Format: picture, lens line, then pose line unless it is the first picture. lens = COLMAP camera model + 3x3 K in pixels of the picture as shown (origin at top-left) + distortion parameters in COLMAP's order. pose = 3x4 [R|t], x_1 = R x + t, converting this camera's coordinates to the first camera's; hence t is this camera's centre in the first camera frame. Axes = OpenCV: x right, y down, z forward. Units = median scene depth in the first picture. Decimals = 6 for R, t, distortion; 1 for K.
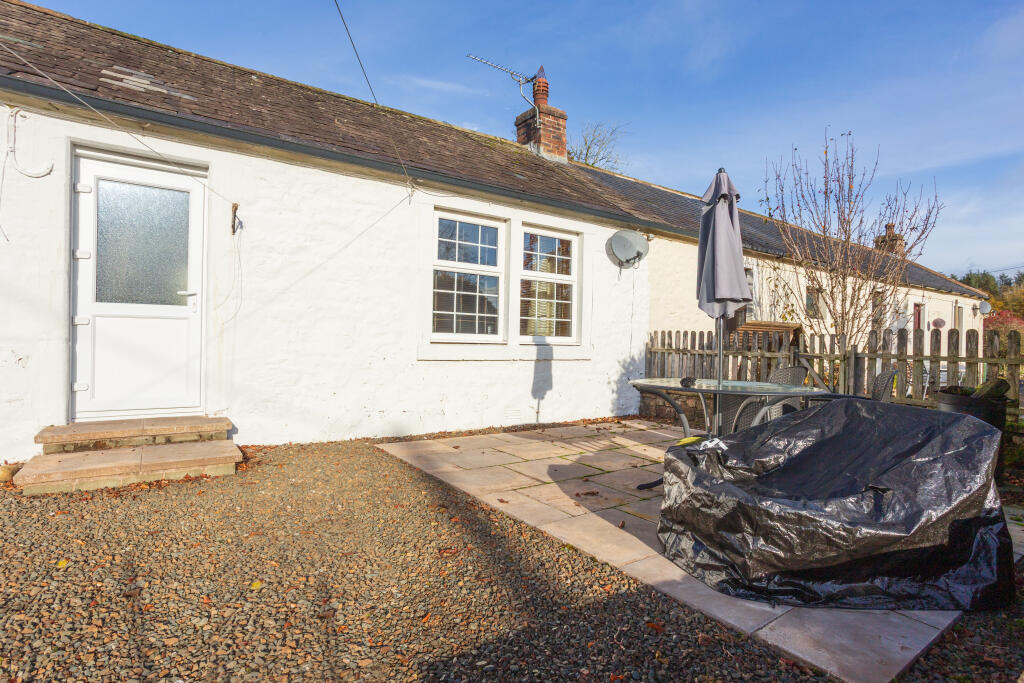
lens RADIAL K [[496.5, 0, 505.3], [0, 496.5, 349.3], [0, 0, 1]] dist [-0.040639, 0.022566]
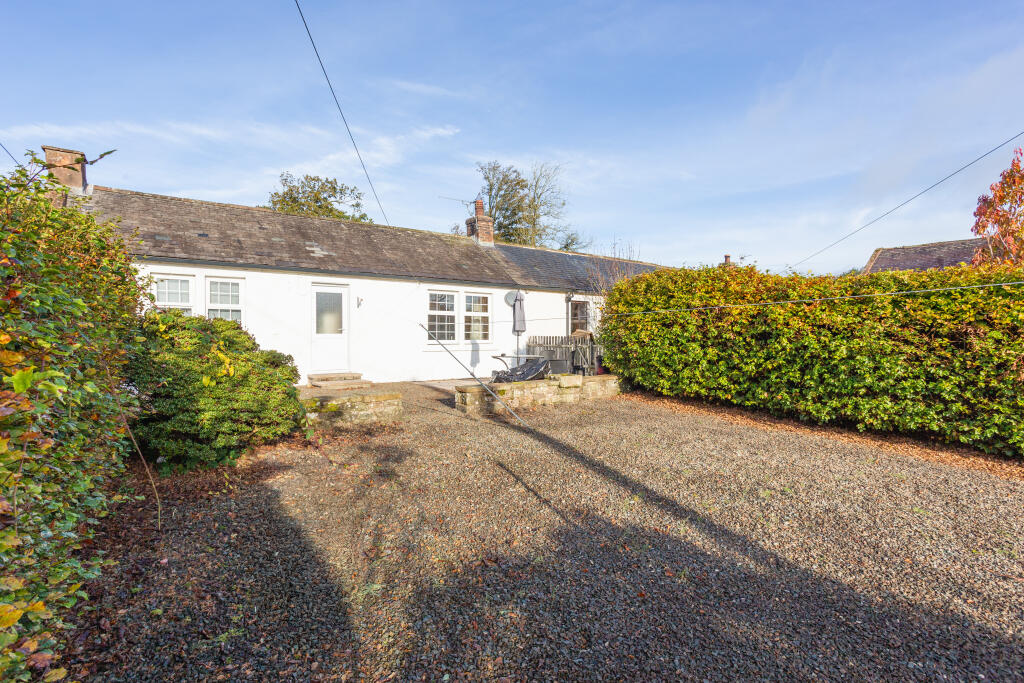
lens RADIAL K [[496.5, 0, 510.9], [0, 496.5, 332.9], [0, 0, 1]] dist [-0.040639, 0.022566]
pose [[0.997597, -0.020976, 0.066035, 0.092358], [0.022702, 0.999417, -0.025505, 0.002252], [-0.065462, 0.026943, 0.997491, -1.342224]]
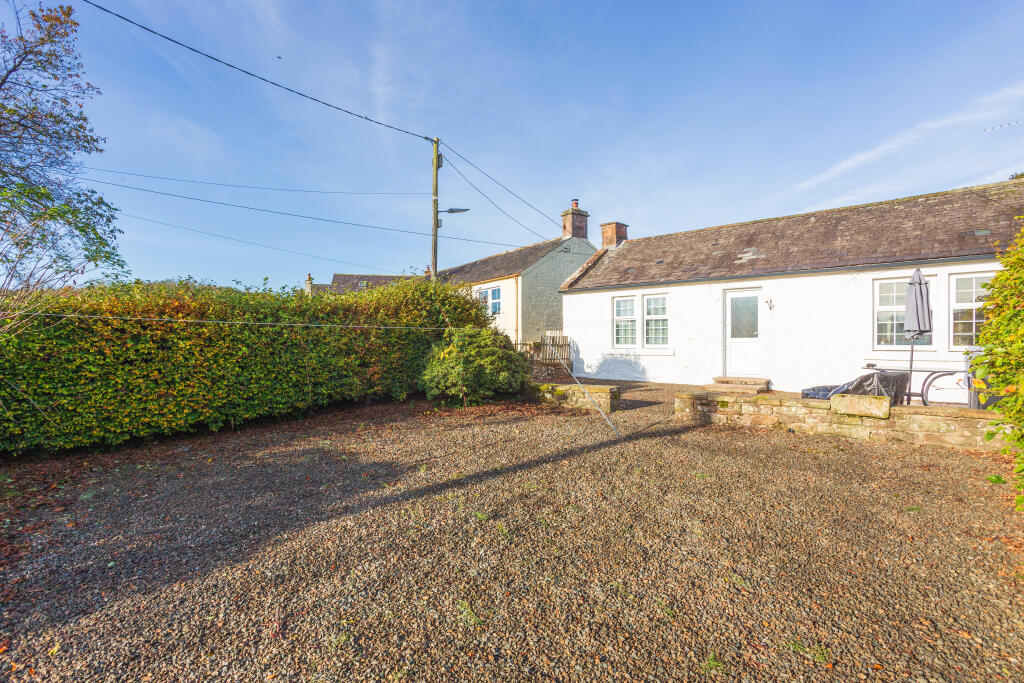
lens RADIAL K [[496.5, 0, 502.0], [0, 496.5, 344.8], [0, 0, 1]] dist [-0.040639, 0.022566]
pose [[0.238659, -0.019130, -0.970915, 1.193233], [-0.014057, 0.999633, -0.023151, 0.025036], [0.971002, 0.019174, 0.238303, -0.744108]]
